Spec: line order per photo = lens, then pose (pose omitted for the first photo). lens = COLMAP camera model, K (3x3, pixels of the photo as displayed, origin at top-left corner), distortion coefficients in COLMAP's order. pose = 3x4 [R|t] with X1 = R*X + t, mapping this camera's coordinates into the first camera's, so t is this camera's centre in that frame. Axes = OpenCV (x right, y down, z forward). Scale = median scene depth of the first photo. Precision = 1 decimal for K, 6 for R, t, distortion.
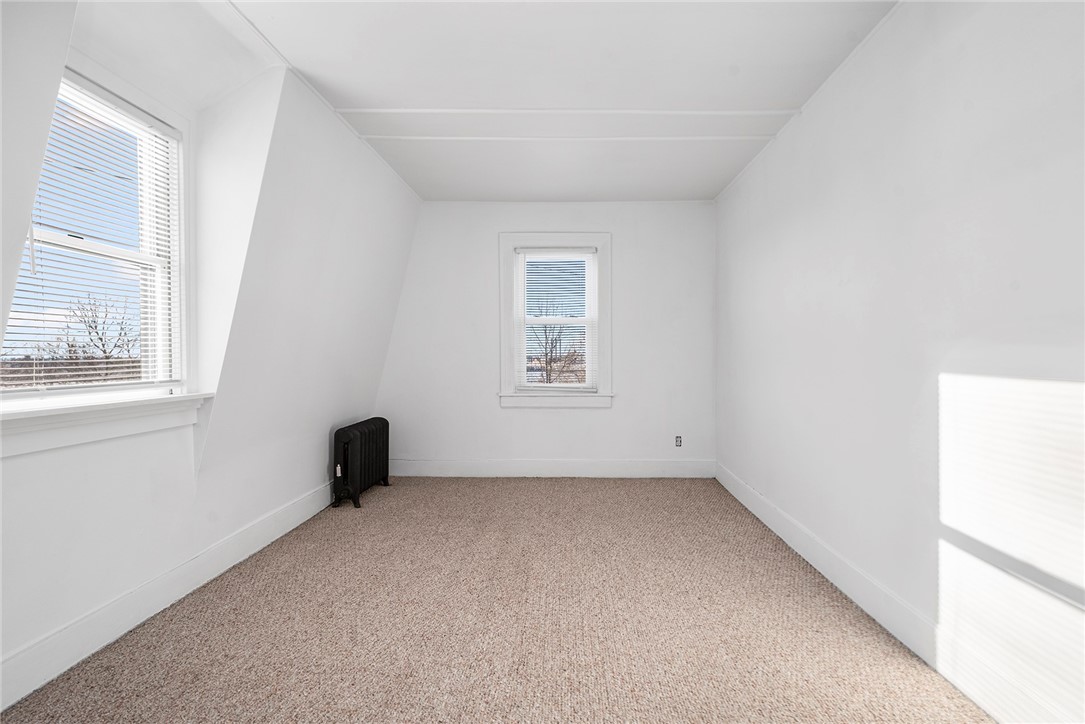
lens RADIAL K [[481.6, 0, 547.1], [0, 481.6, 363.1], [0, 0, 1]] dist [0.003201, -0.000381]
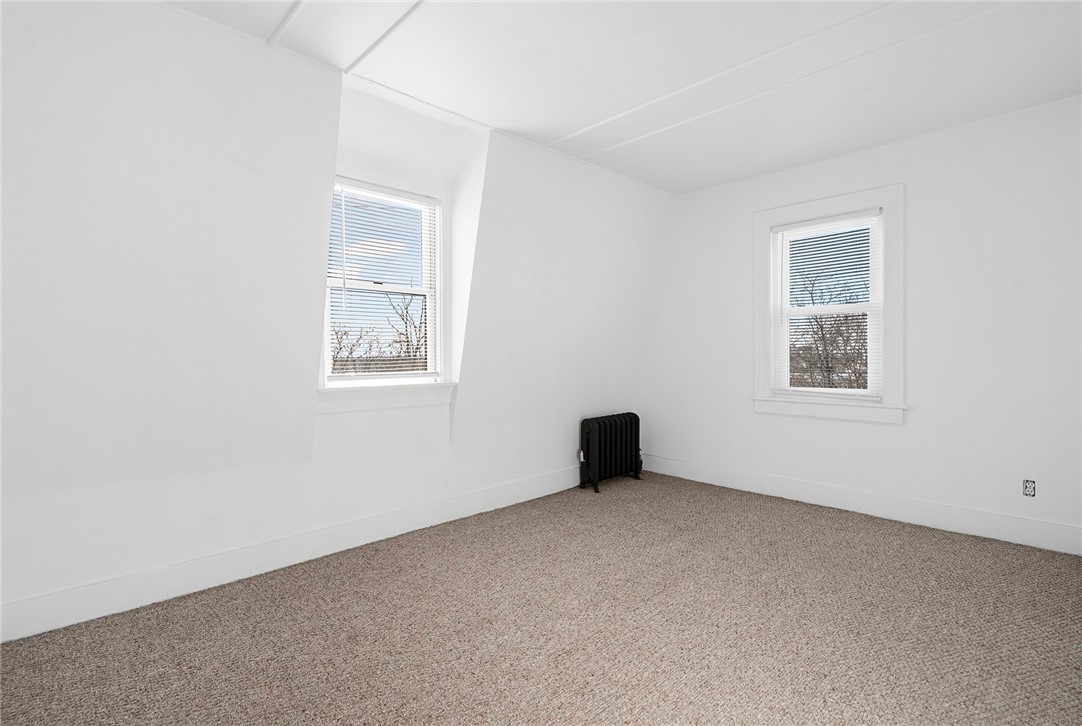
lens RADIAL K [[509.6, 0, 545.0], [0, 509.6, 357.3], [0, 0, 1]] dist [0.003191, -0.002937]
pose [[0.711933, 0.002681, -0.702242, 0.356280], [-0.005595, 0.999983, -0.001854, -0.005298], [0.702225, 0.005249, 0.711935, 0.094997]]
